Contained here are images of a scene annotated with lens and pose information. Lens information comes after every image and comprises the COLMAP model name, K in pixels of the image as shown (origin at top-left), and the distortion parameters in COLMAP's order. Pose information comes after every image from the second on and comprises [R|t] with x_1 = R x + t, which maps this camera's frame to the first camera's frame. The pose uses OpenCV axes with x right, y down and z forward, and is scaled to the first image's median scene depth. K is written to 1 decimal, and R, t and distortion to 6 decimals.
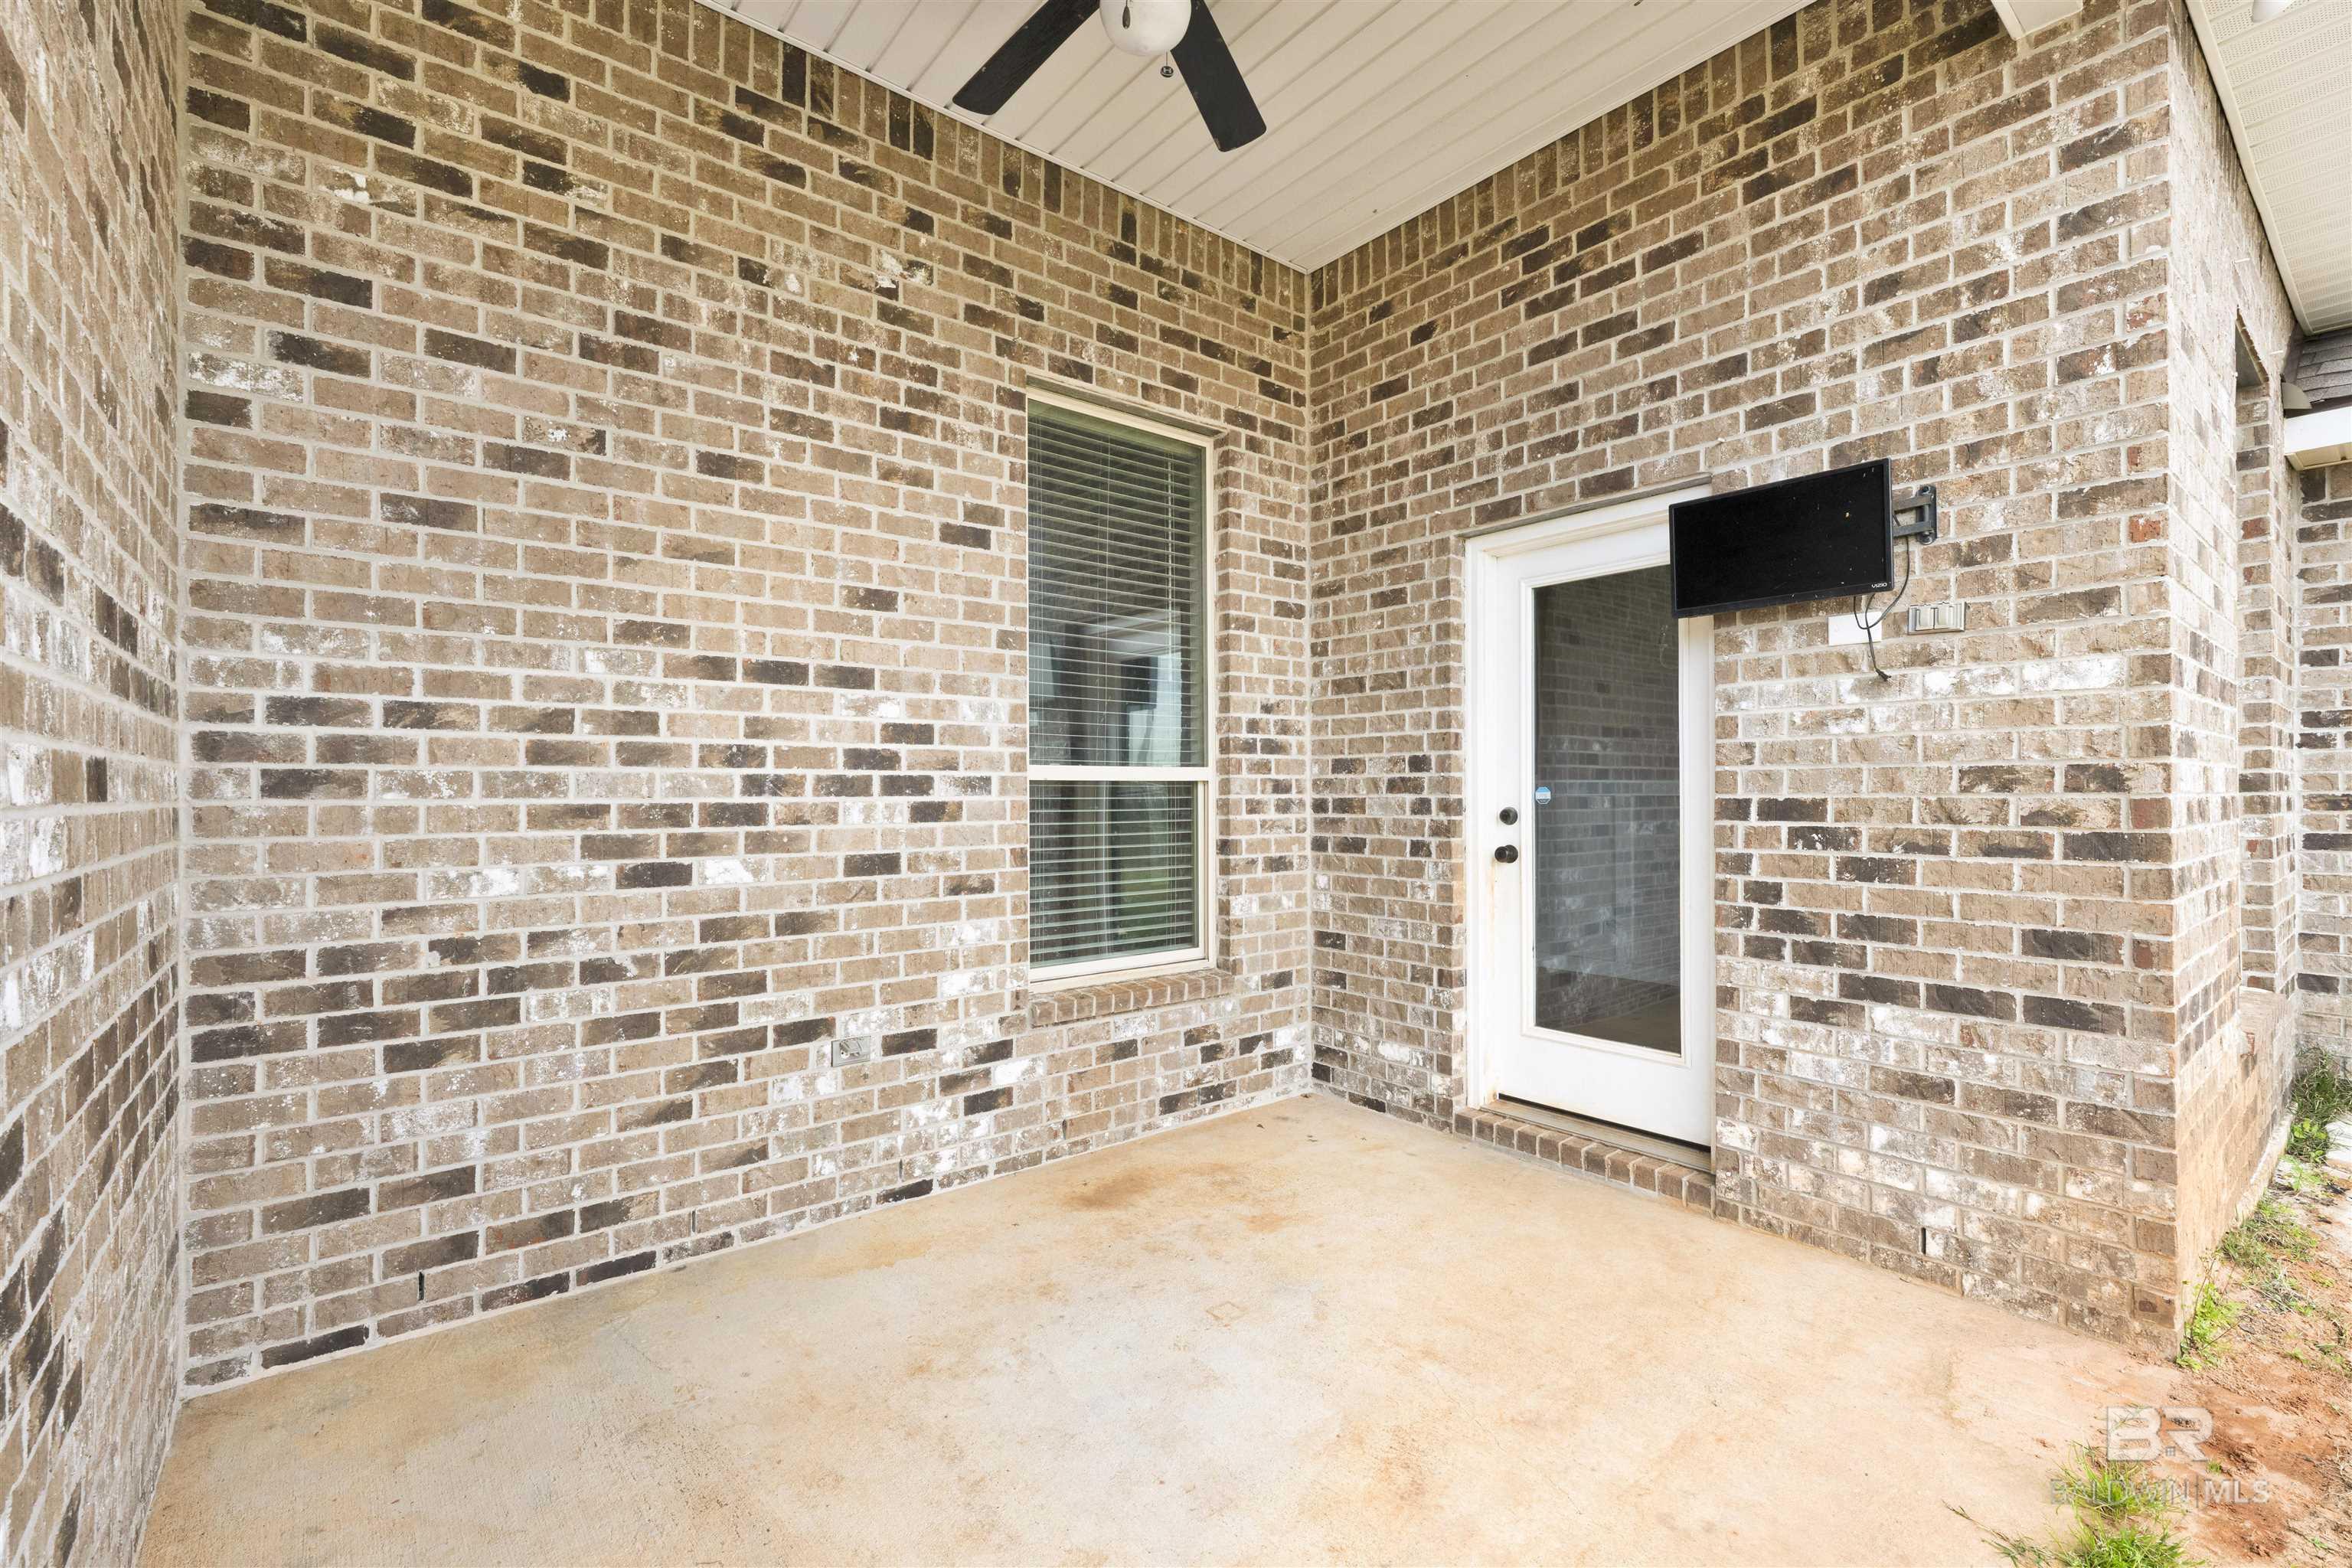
lens RADIAL K [[1019.5, 0, 1163.2], [0, 1019.5, 789.2], [0, 0, 1]] dist [-0.001068, 0.000171]
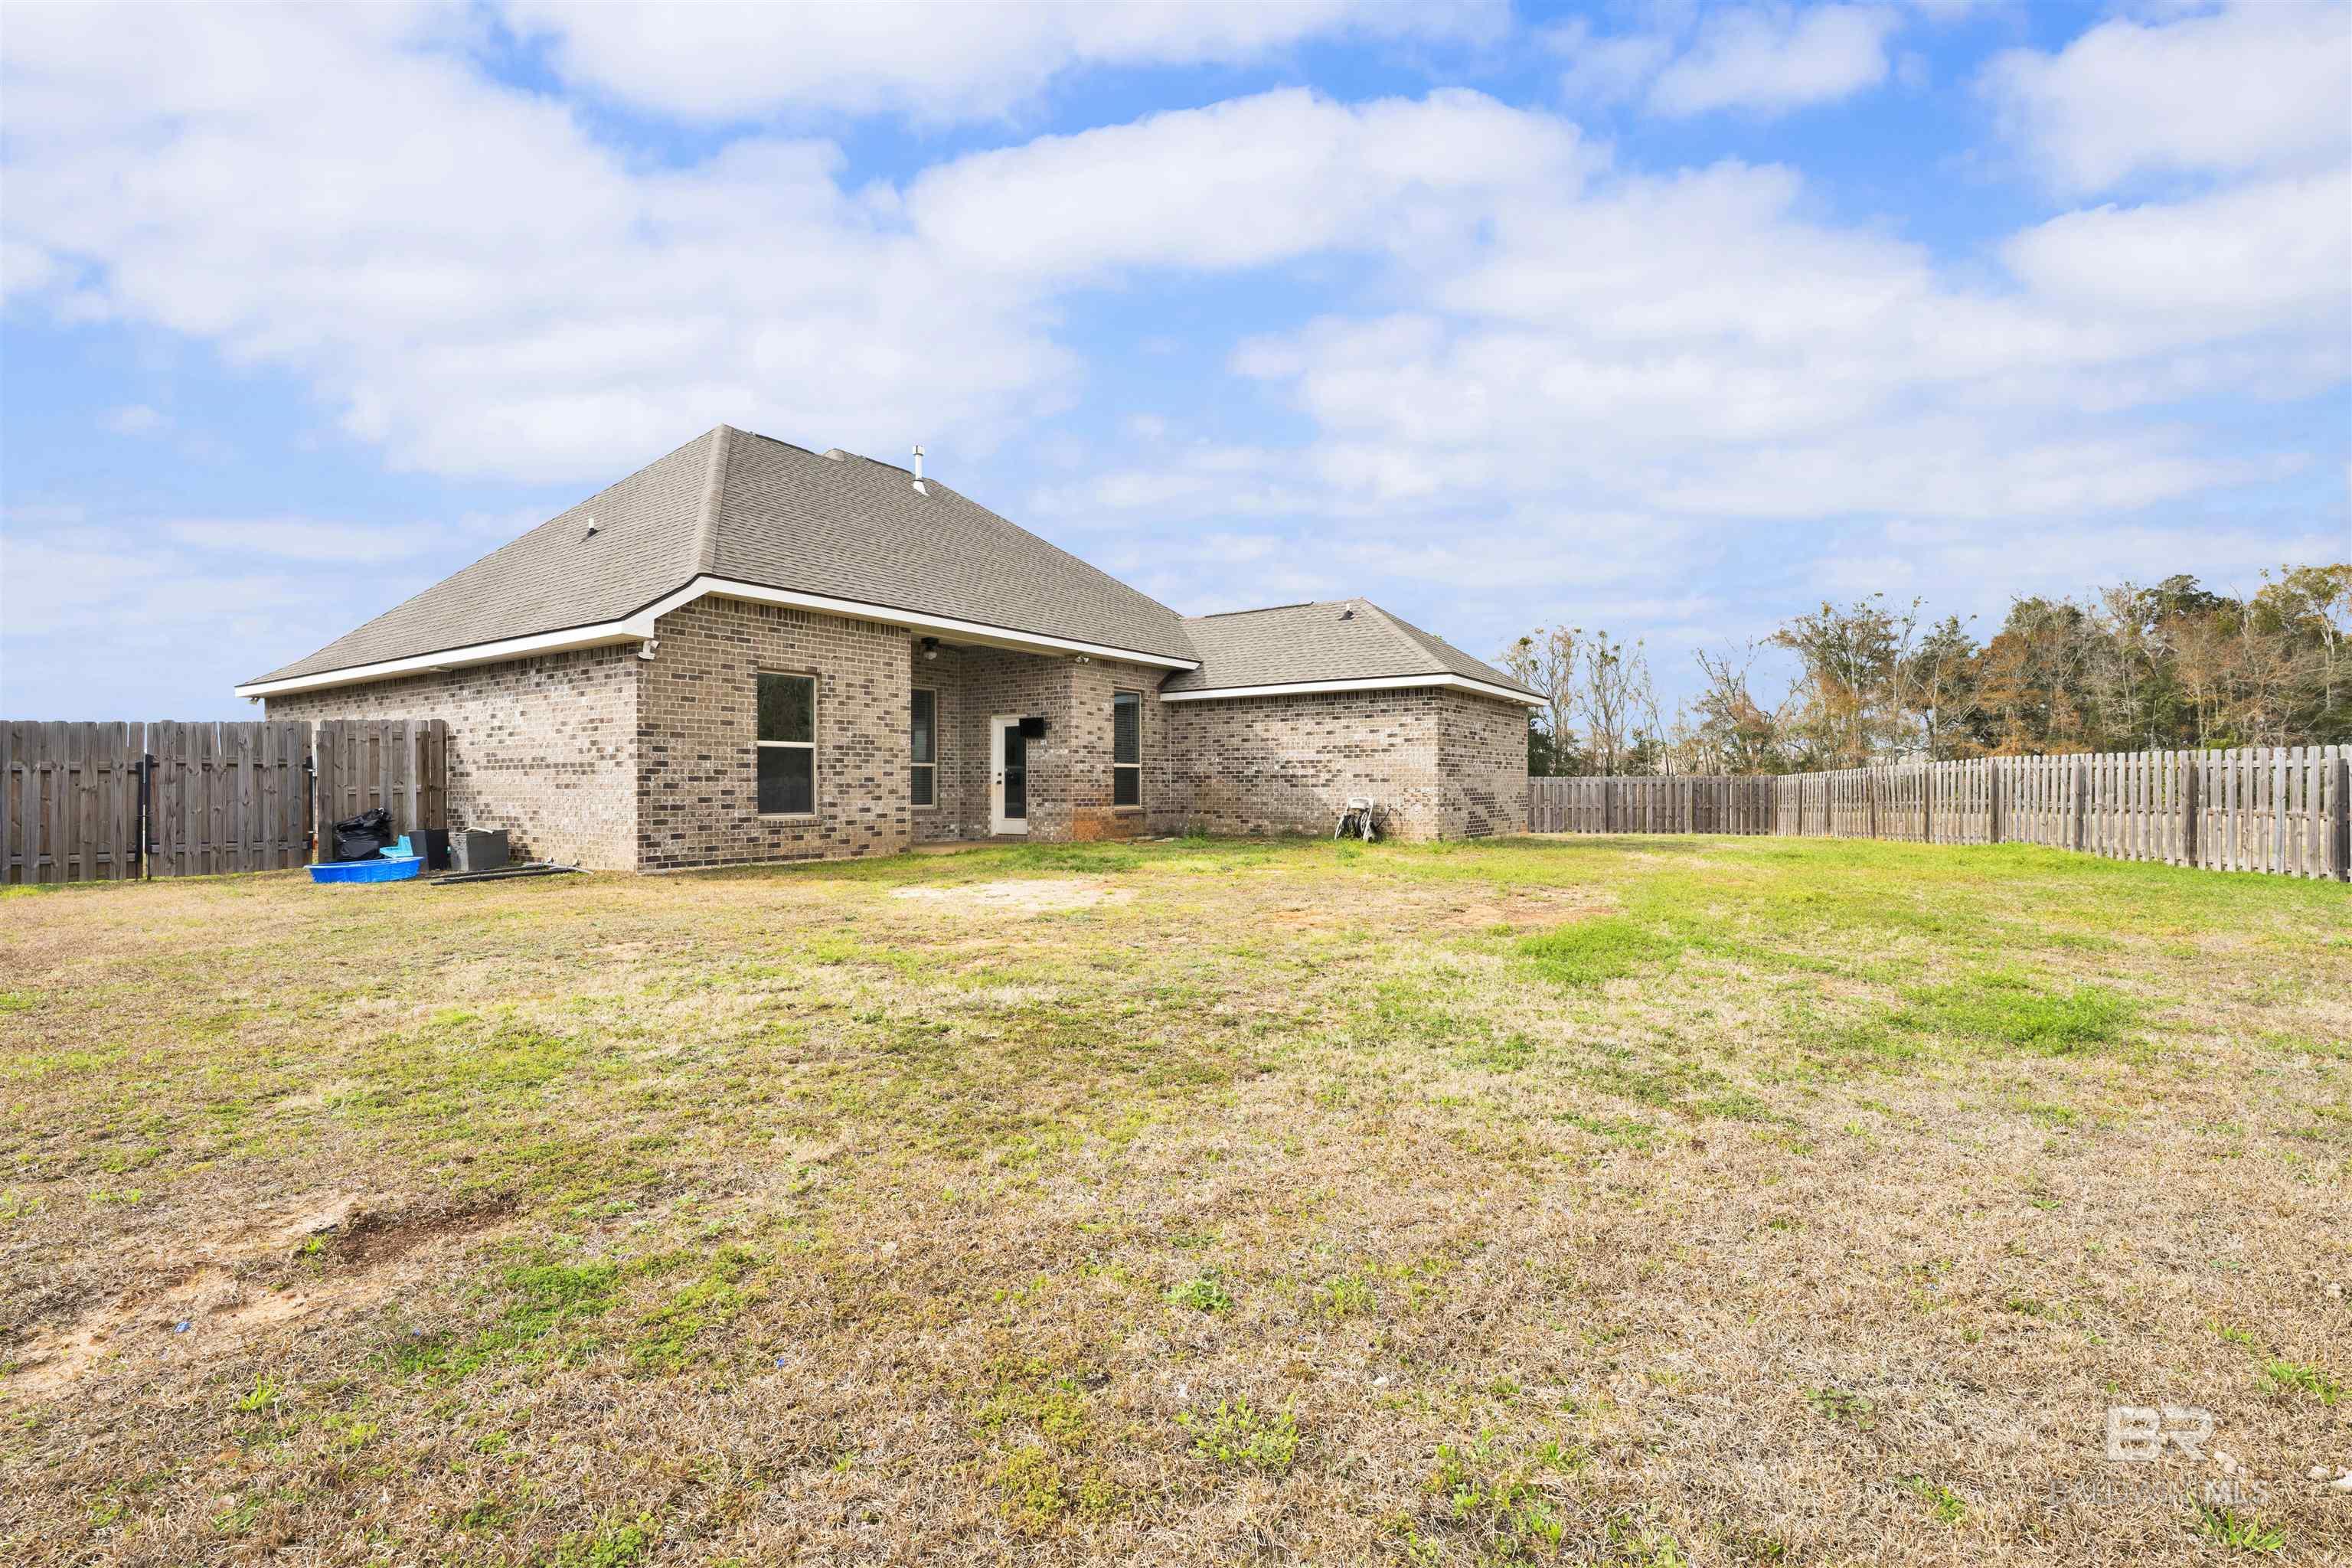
lens RADIAL K [[1138.5, 0, 1179.5], [0, 1138.5, 799.1], [0, 0, 1]] dist [0.000348, -0.000542]
pose [[0.962279, 0.000801, 0.272062, -0.403699], [-0.003666, 0.999943, 0.010026, 0.114623], [-0.272038, -0.010645, 0.962228, -5.844549]]
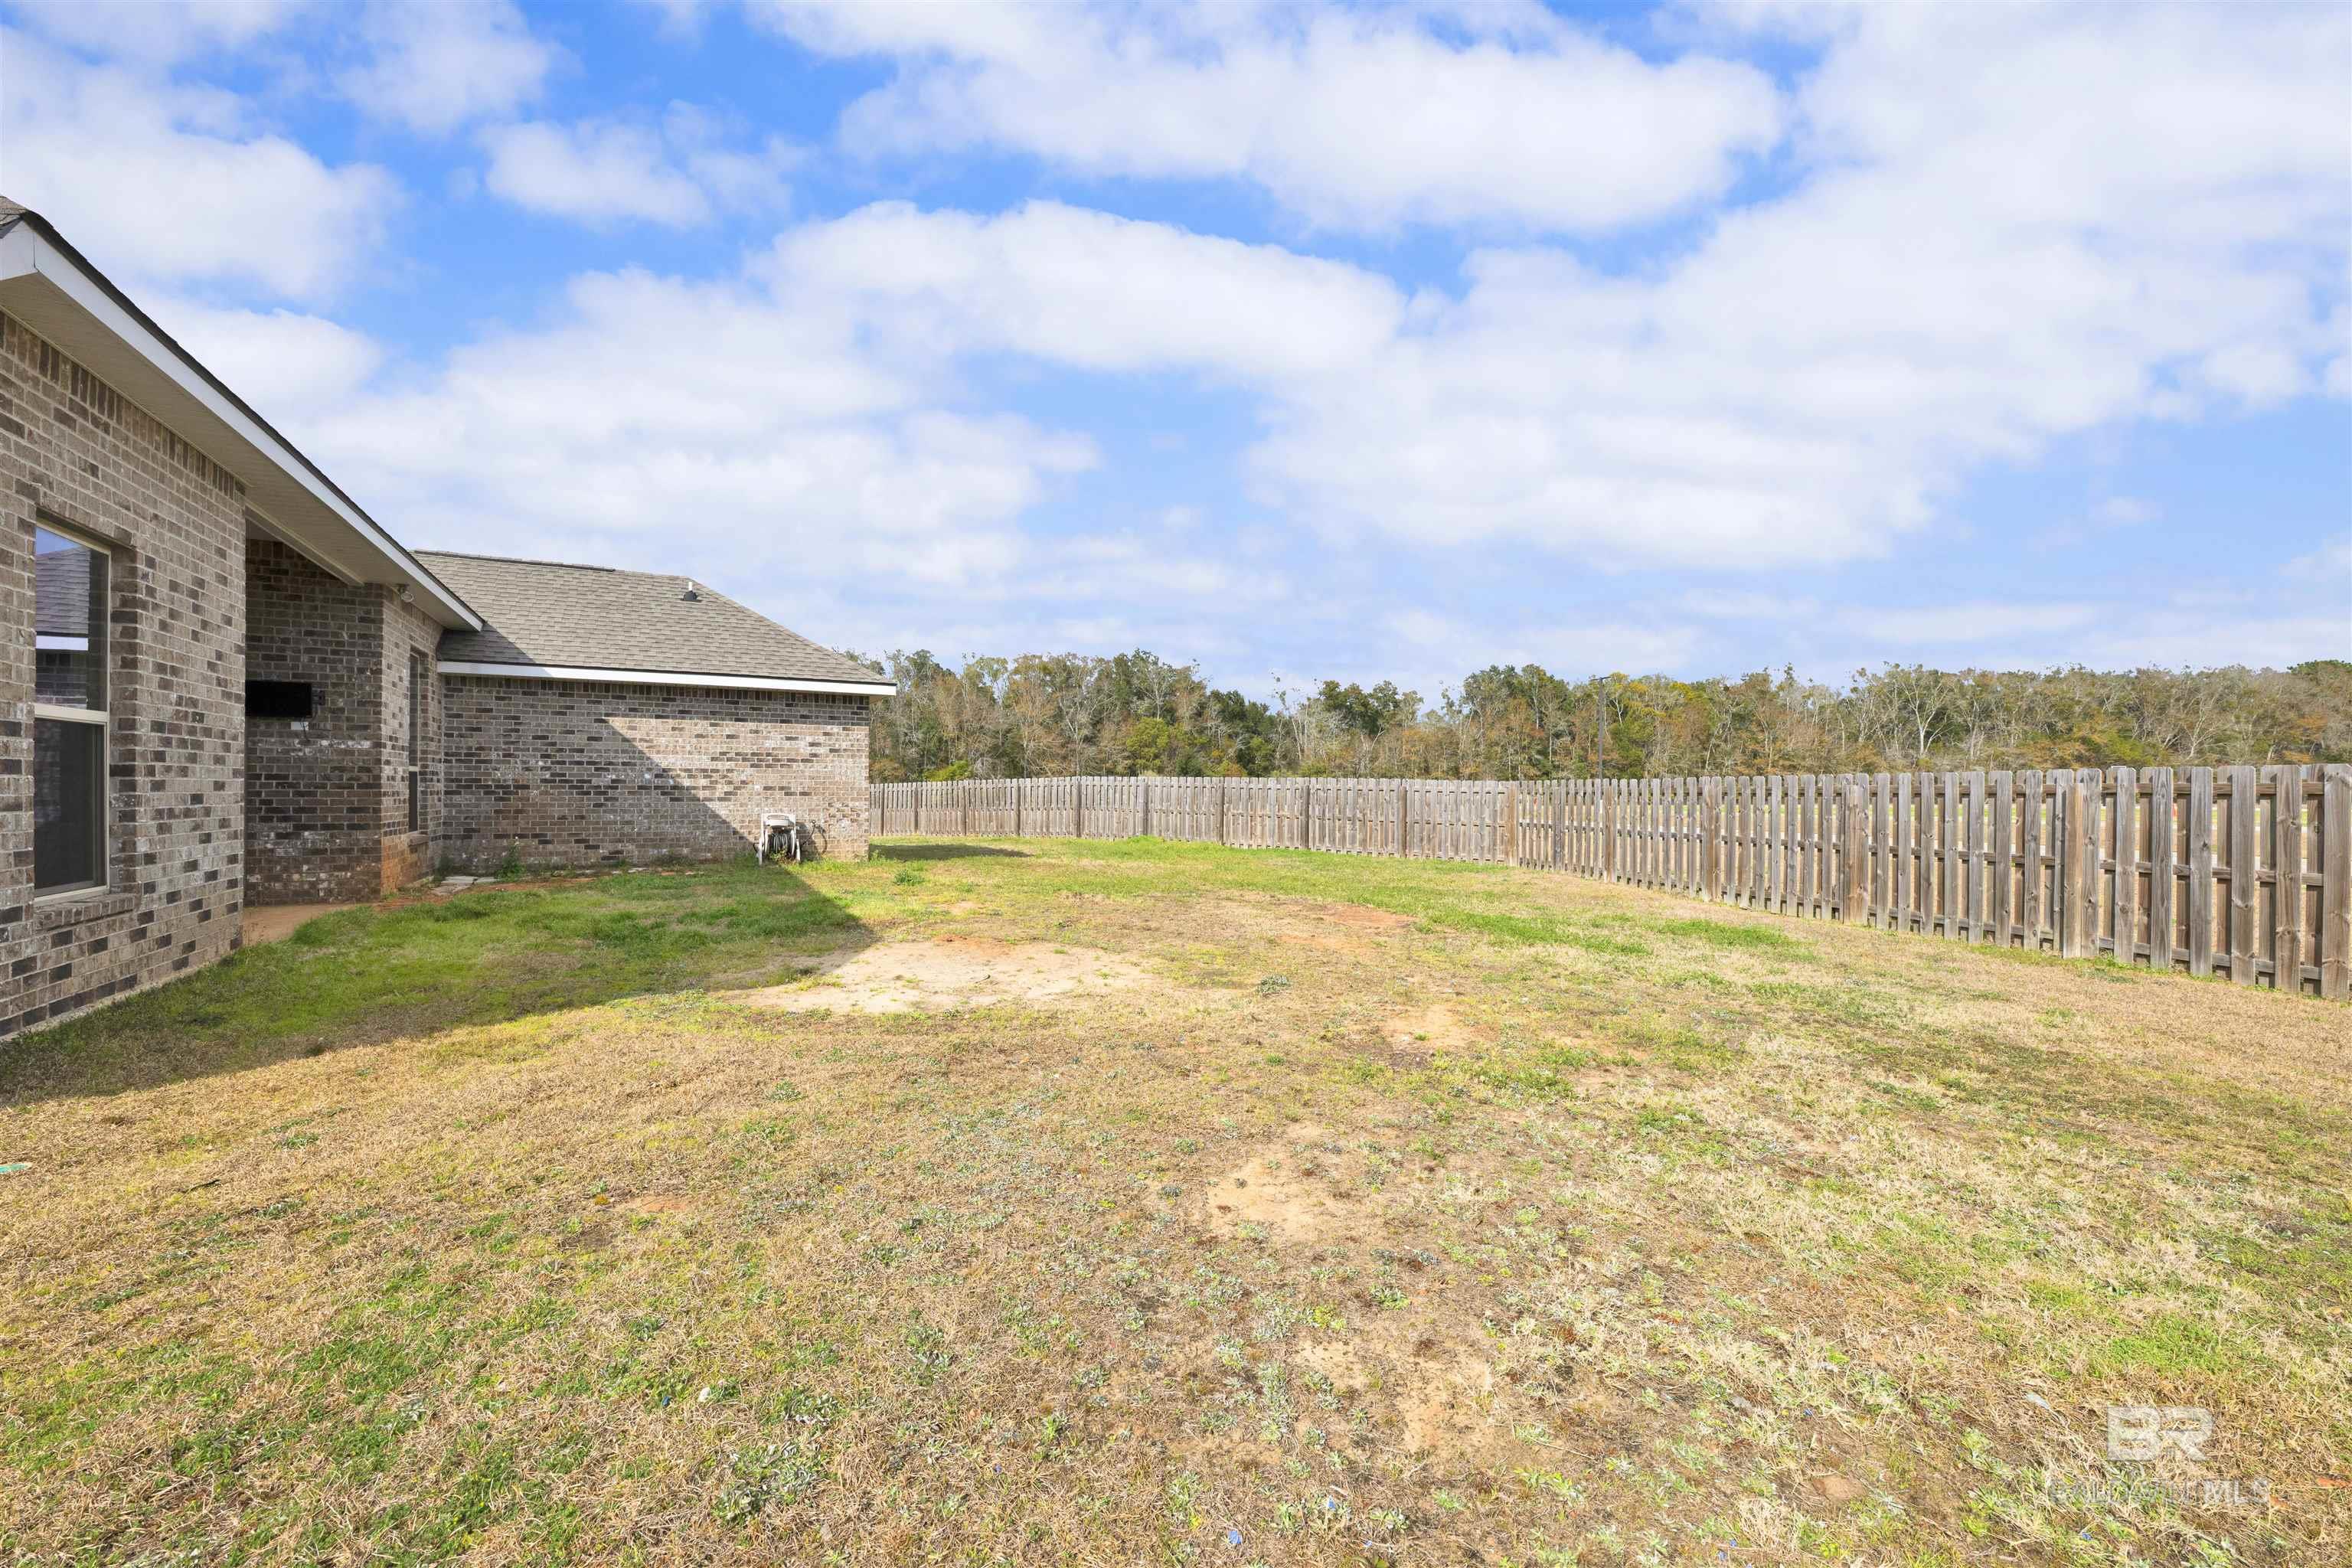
lens RADIAL K [[969.0, 0, 1191.6], [0, 969.0, 790.2], [0, 0, 1]] dist [0.004099, 0.000296]
pose [[0.179814, 0.006541, 0.983679, -2.086191], [-0.010732, 0.999931, -0.004687, 0.048331], [-0.983642, -0.009714, 0.179872, -2.658620]]
